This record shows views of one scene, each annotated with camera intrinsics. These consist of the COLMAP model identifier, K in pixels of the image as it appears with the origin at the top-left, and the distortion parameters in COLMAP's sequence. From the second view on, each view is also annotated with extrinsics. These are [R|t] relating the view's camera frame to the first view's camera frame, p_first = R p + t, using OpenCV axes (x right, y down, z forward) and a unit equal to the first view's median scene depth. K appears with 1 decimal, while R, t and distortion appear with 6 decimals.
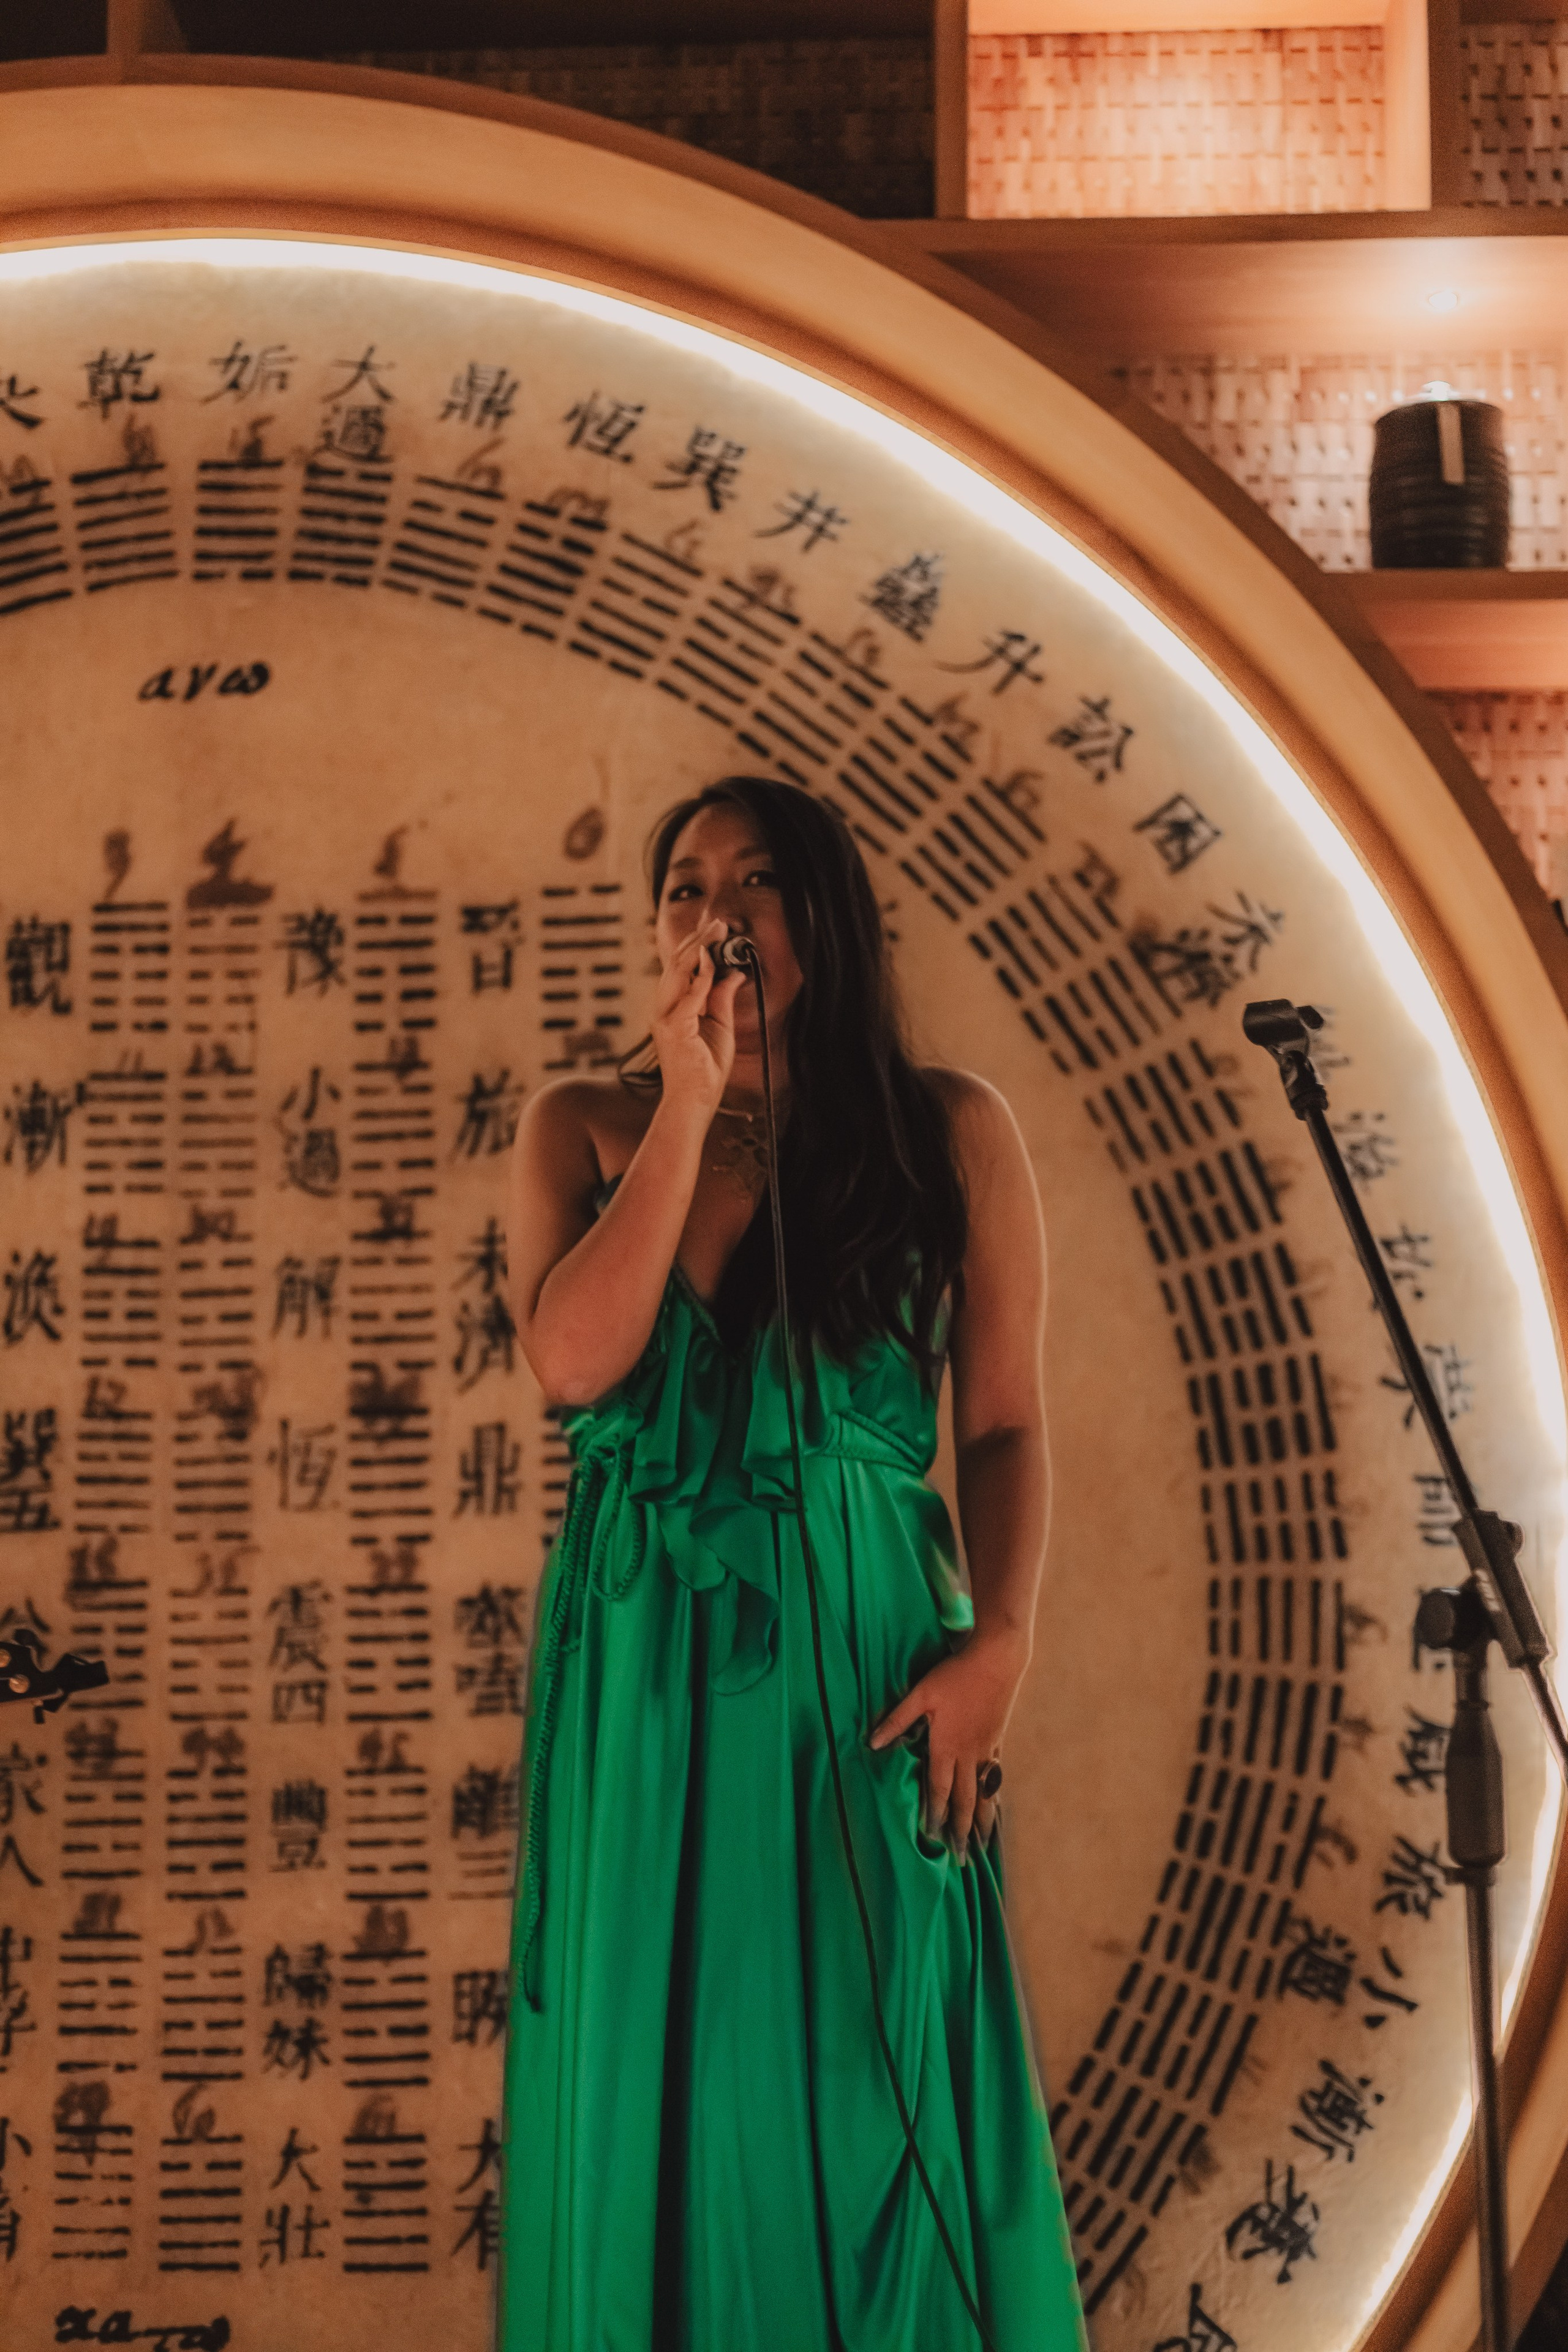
lens RADIAL K [[3391.5, 0, 544.9], [0, 3391.5, 1246.6], [0, 0, 1]] dist [-0.002741, -0.025061]
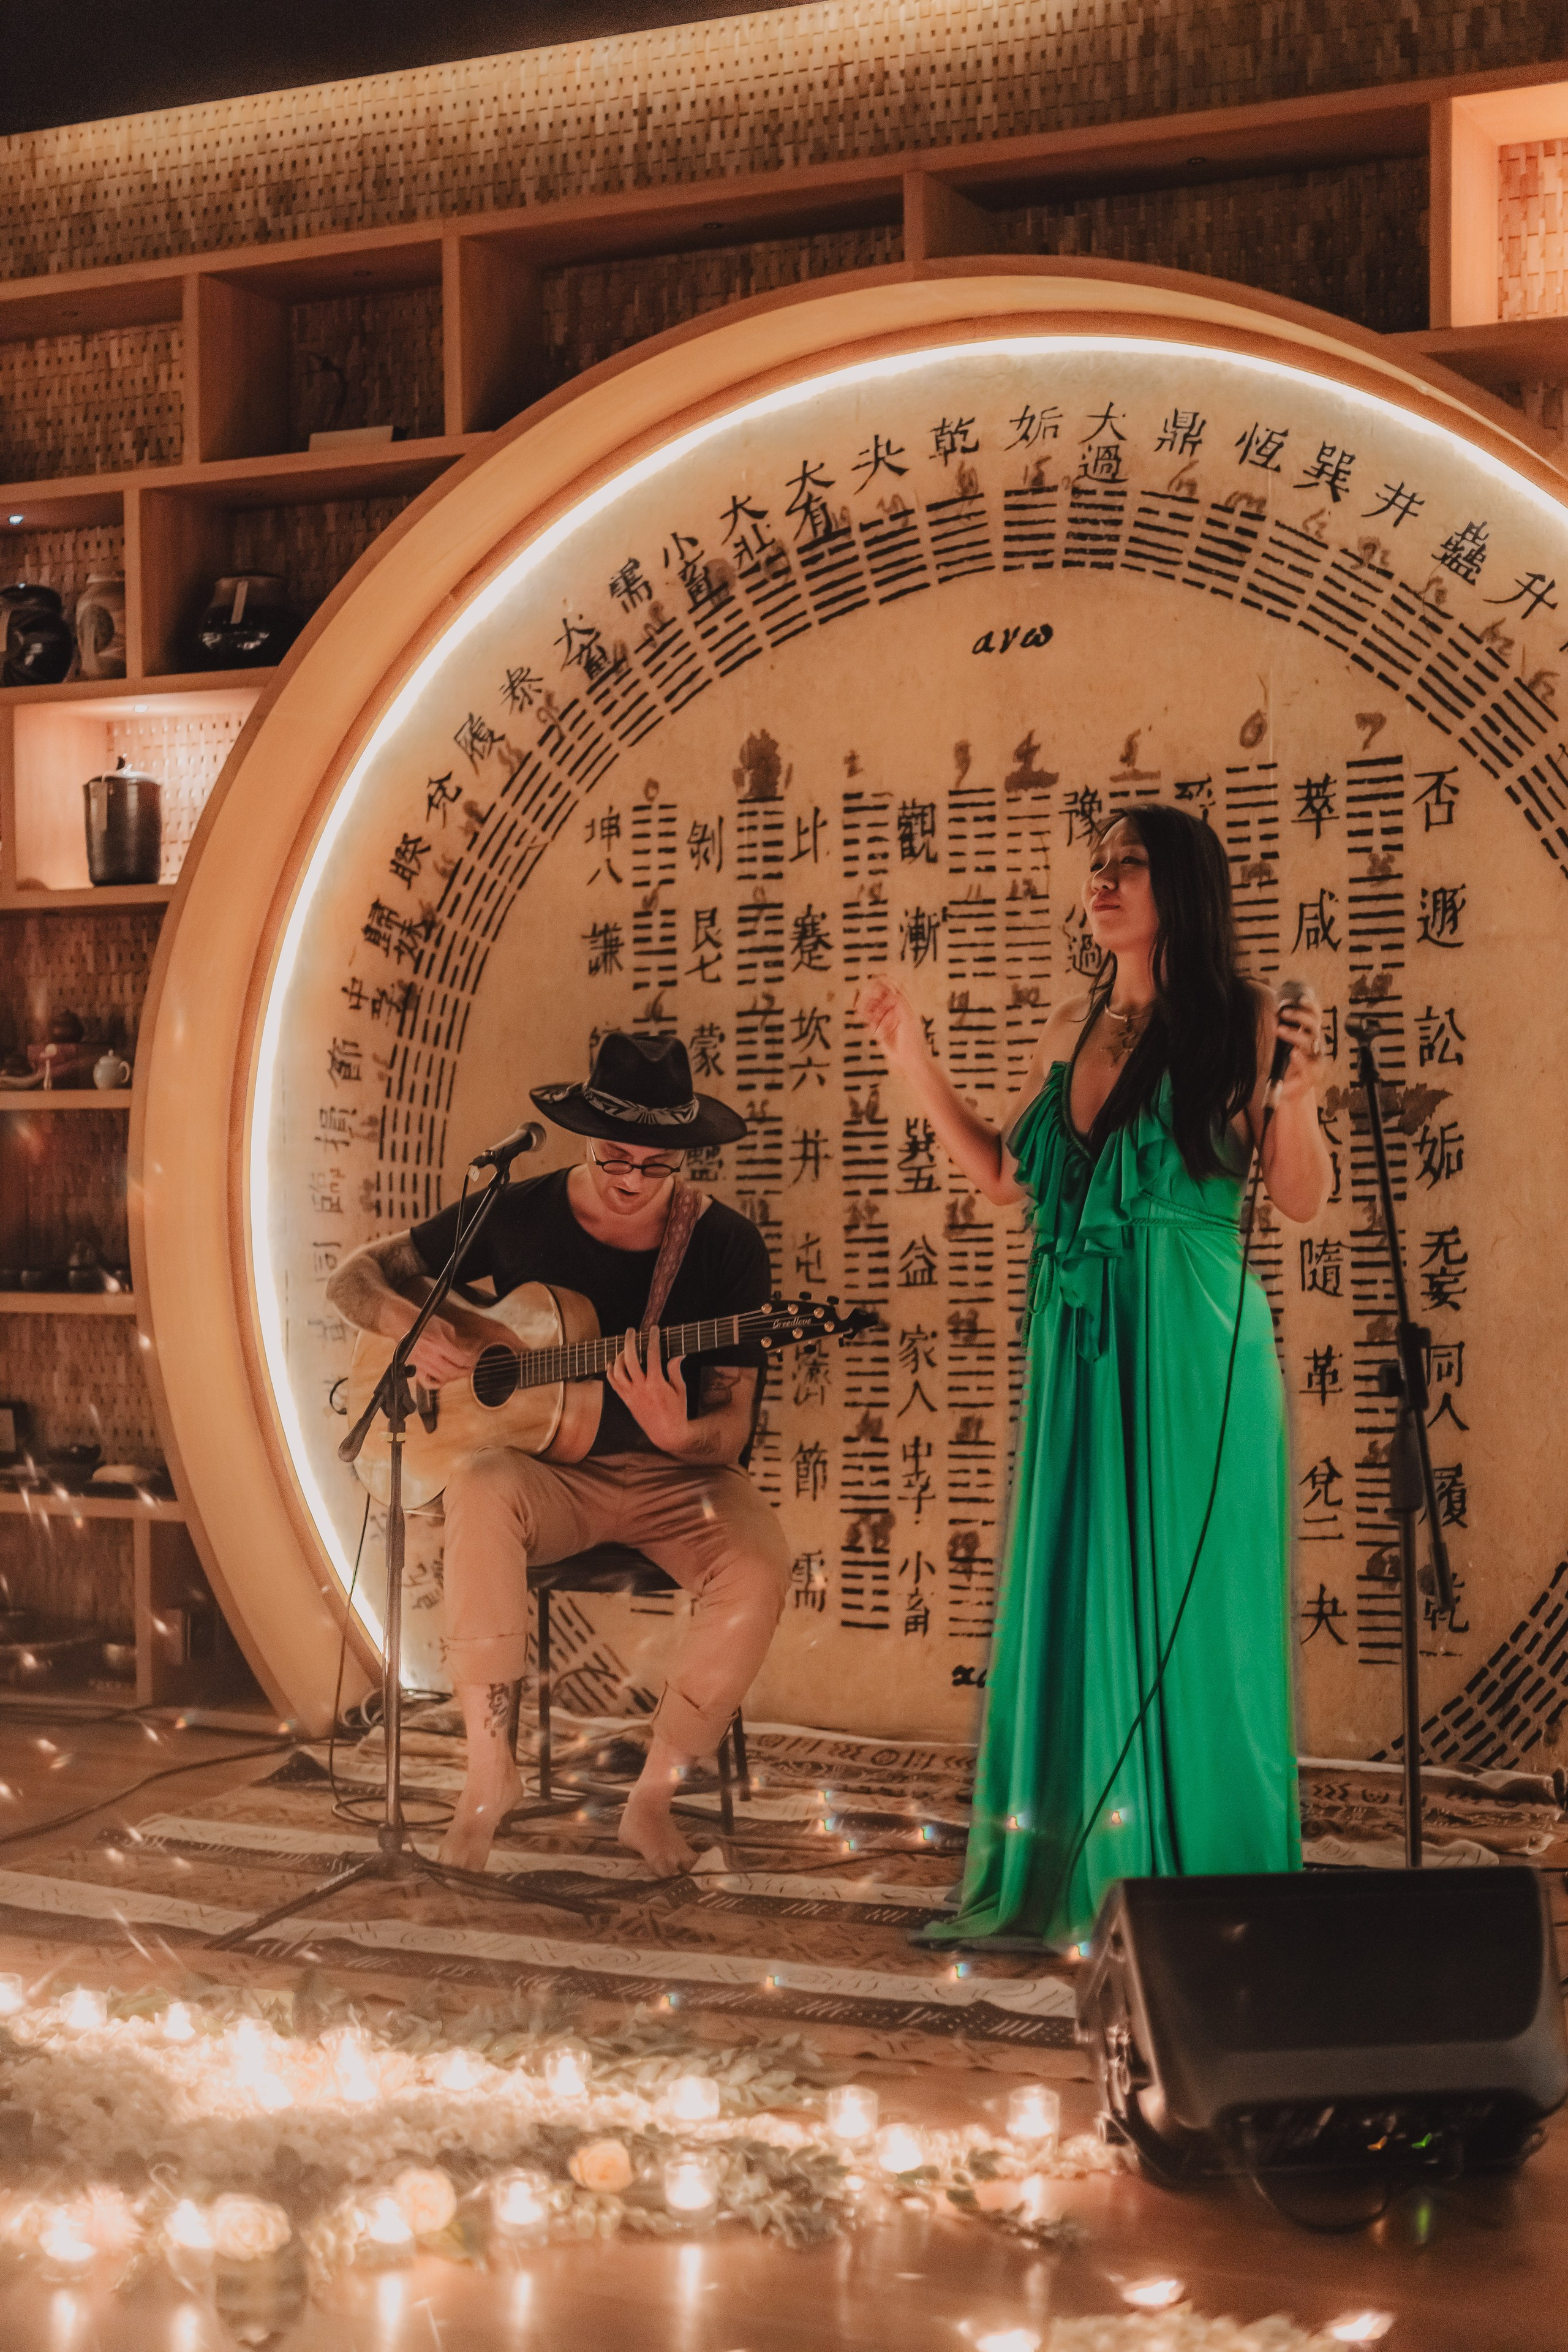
lens RADIAL K [[3420.4, 0, 769.3], [0, 3420.4, 1188.5], [0, 0, 1]] dist [0.015507, -0.180605]
pose [[0.931338, -0.007787, -0.364073, 0.366233], [0.057879, 0.990228, 0.126881, -0.126337], [0.359527, -0.139241, 0.922687, -0.510410]]
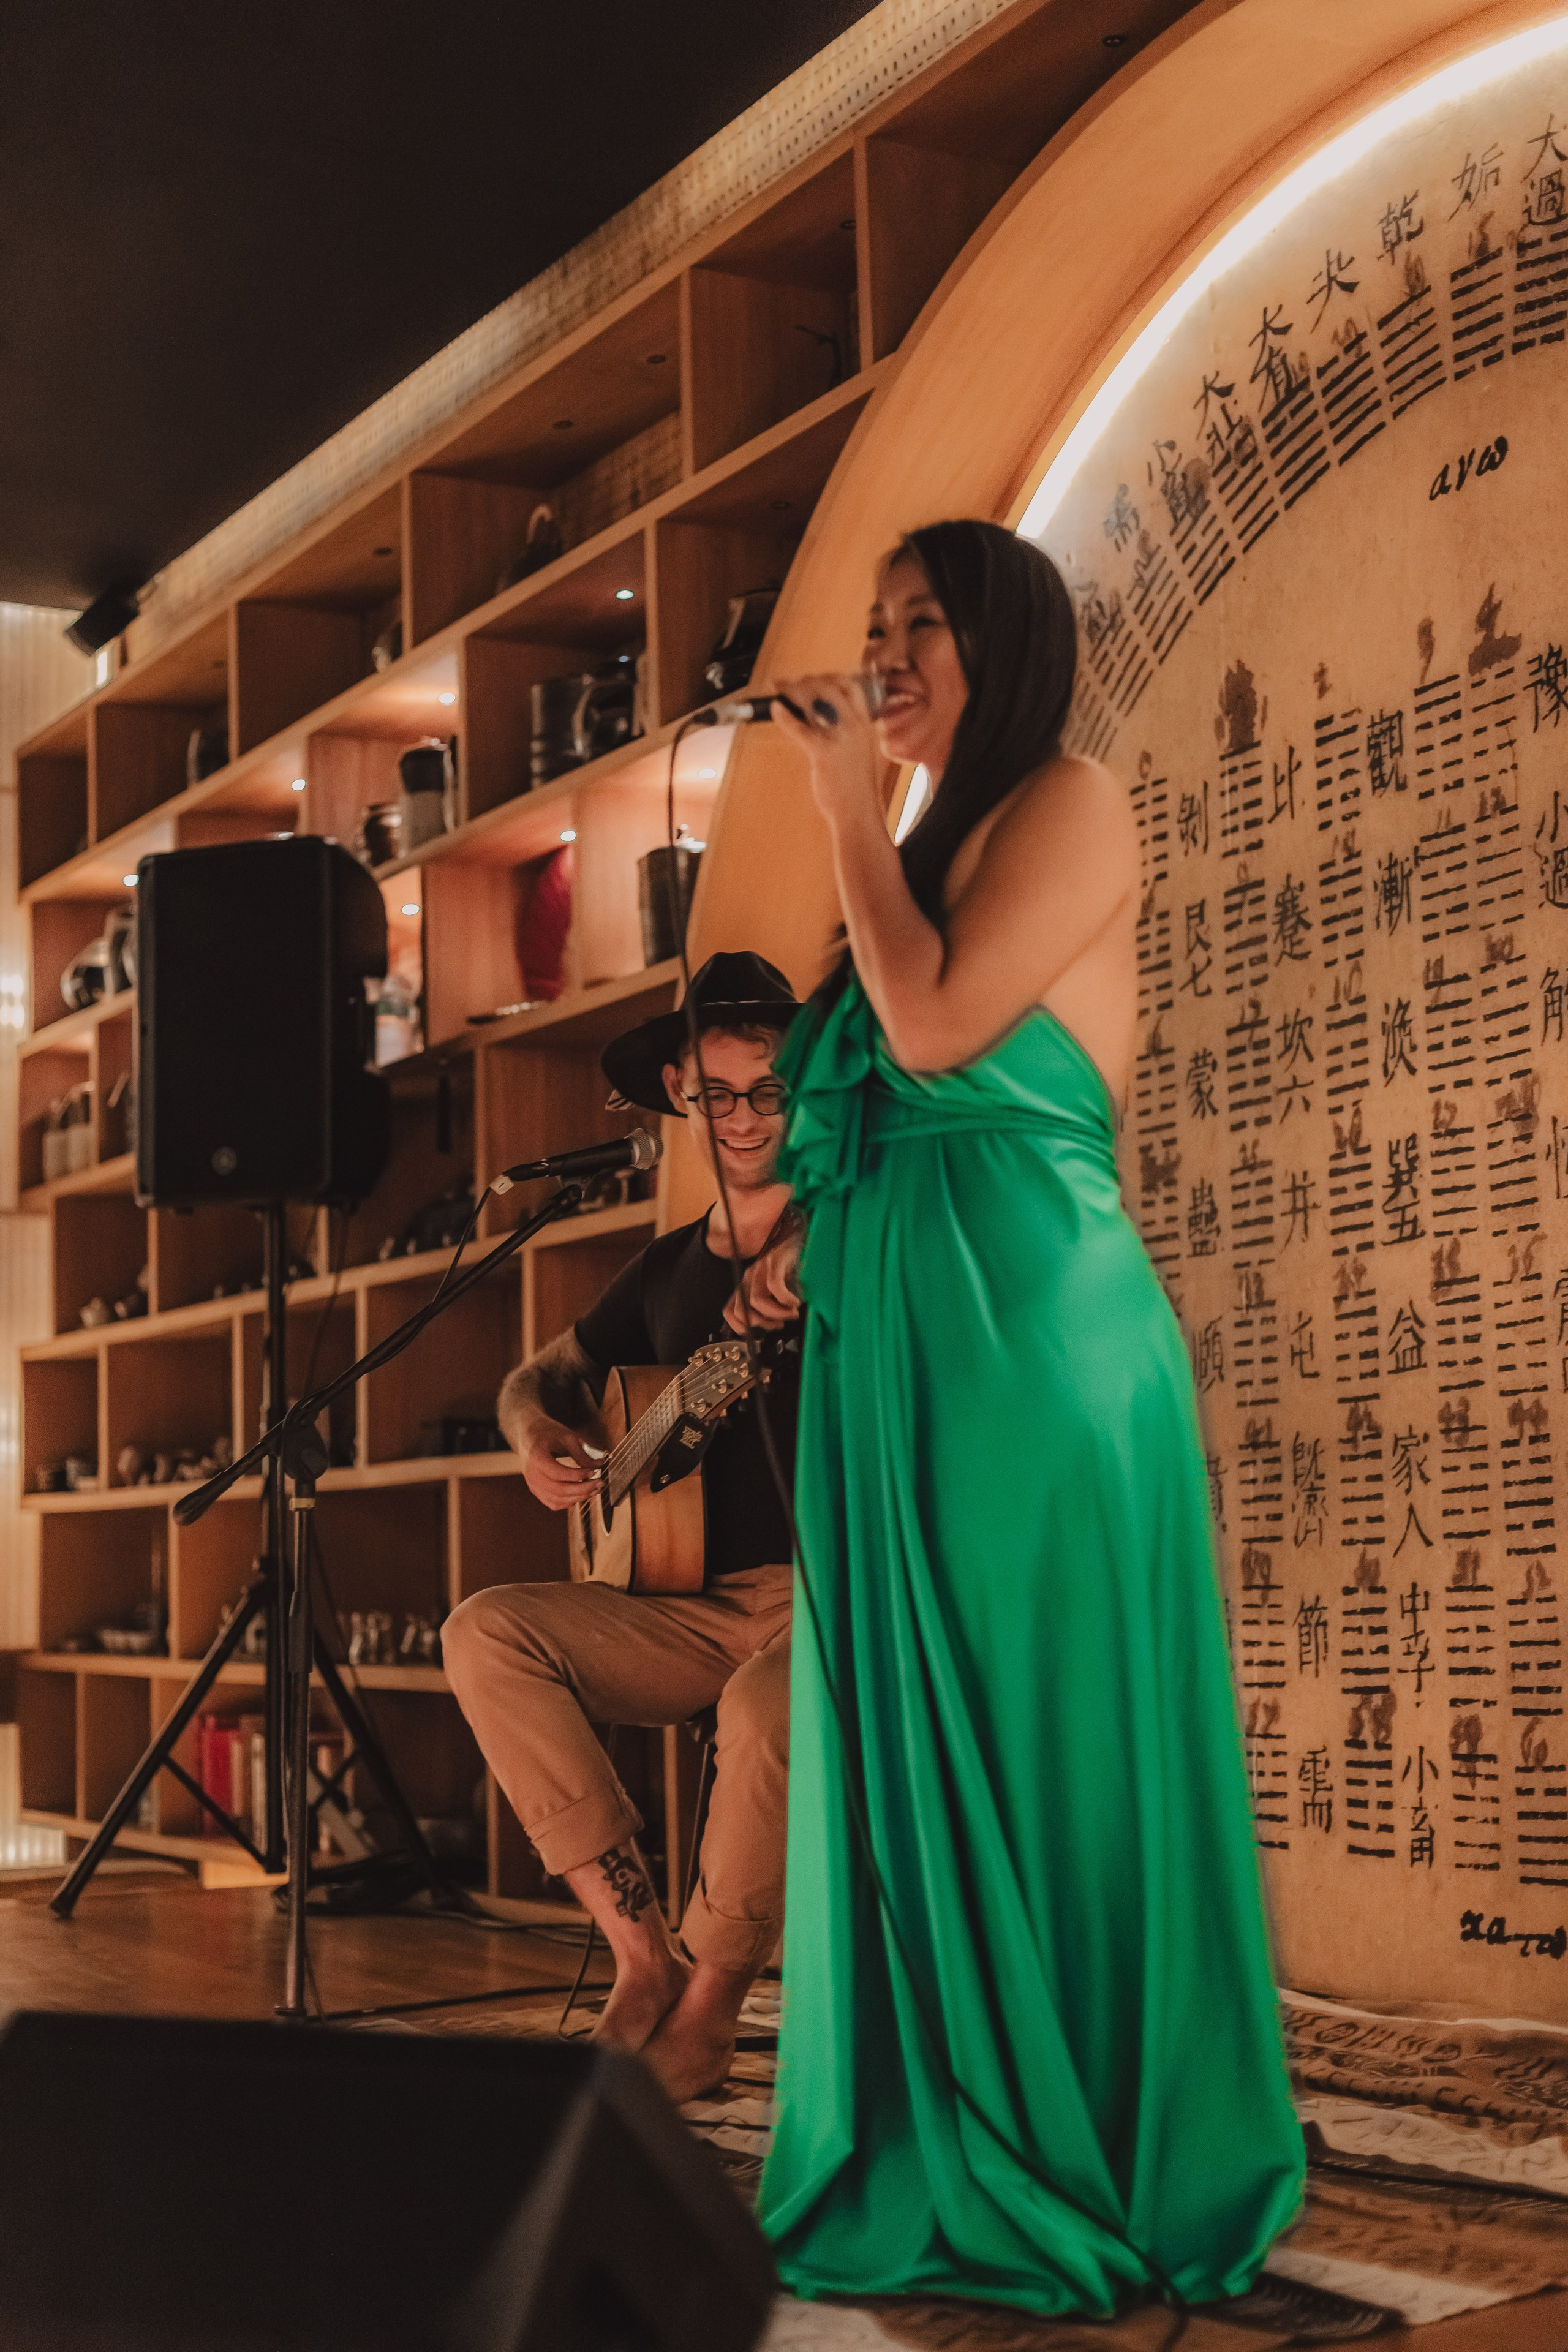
lens RADIAL K [[3404.8, 0, 770.4], [0, 3404.8, 1181.5], [0, 0, 1]] dist [-0.005363, -0.024679]
pose [[0.549059, -0.113259, -0.828074, 0.686221], [0.121309, 0.991083, -0.055120, 0.100881], [0.826933, -0.070189, 0.557902, 0.177671]]
